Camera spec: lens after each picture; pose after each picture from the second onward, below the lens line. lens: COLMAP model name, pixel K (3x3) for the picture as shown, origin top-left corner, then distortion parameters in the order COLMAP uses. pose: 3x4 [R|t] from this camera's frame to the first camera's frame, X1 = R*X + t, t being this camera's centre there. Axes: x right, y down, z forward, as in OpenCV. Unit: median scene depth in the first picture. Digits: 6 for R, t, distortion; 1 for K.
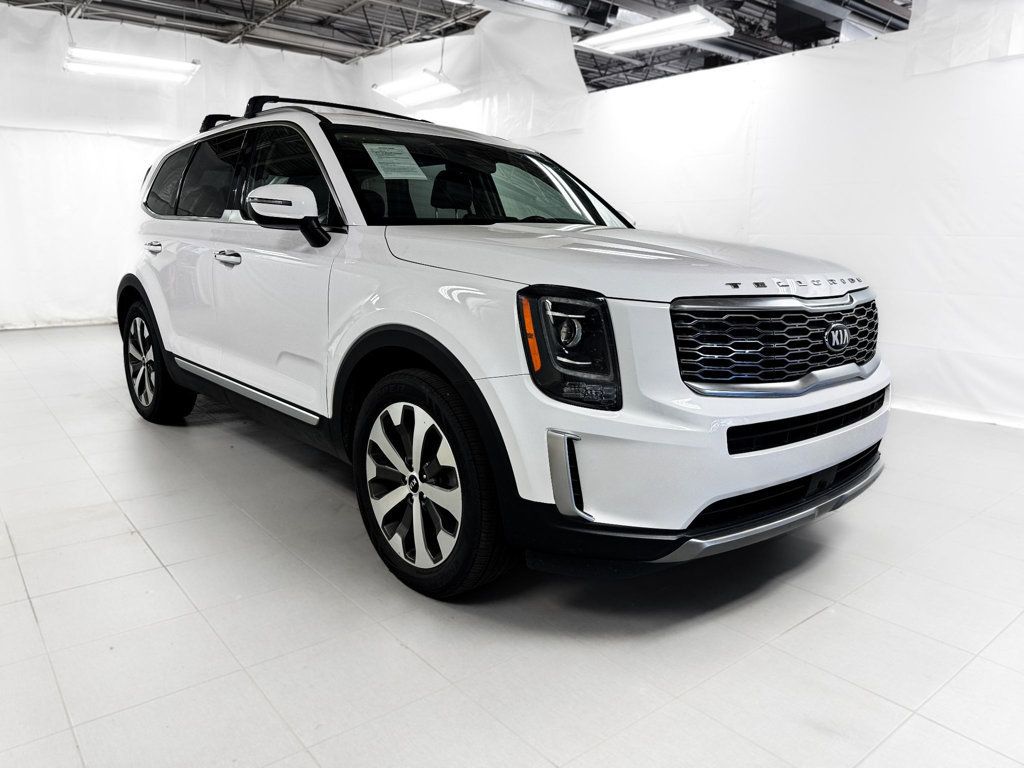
lens RADIAL K [[761.4, 0, 512.0], [0, 761.4, 384.0], [0, 0, 1]] dist [0.005375, -0.004530]
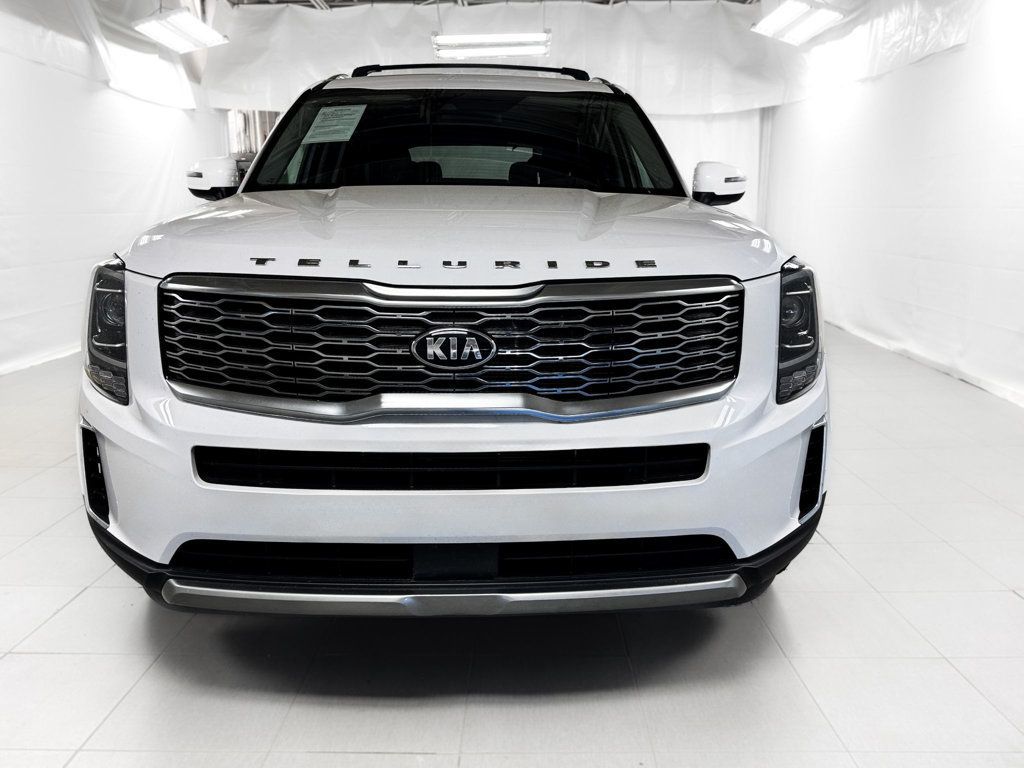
lens RADIAL K [[855.2, 0, 512.0], [0, 855.2, 384.0], [0, 0, 1]] dist [0.005069, -0.005020]
pose [[0.750281, 0.116511, -0.650772, 0.950590], [-0.112252, 0.992506, 0.048276, -0.072355], [0.651520, 0.036830, 0.757737, 0.489484]]
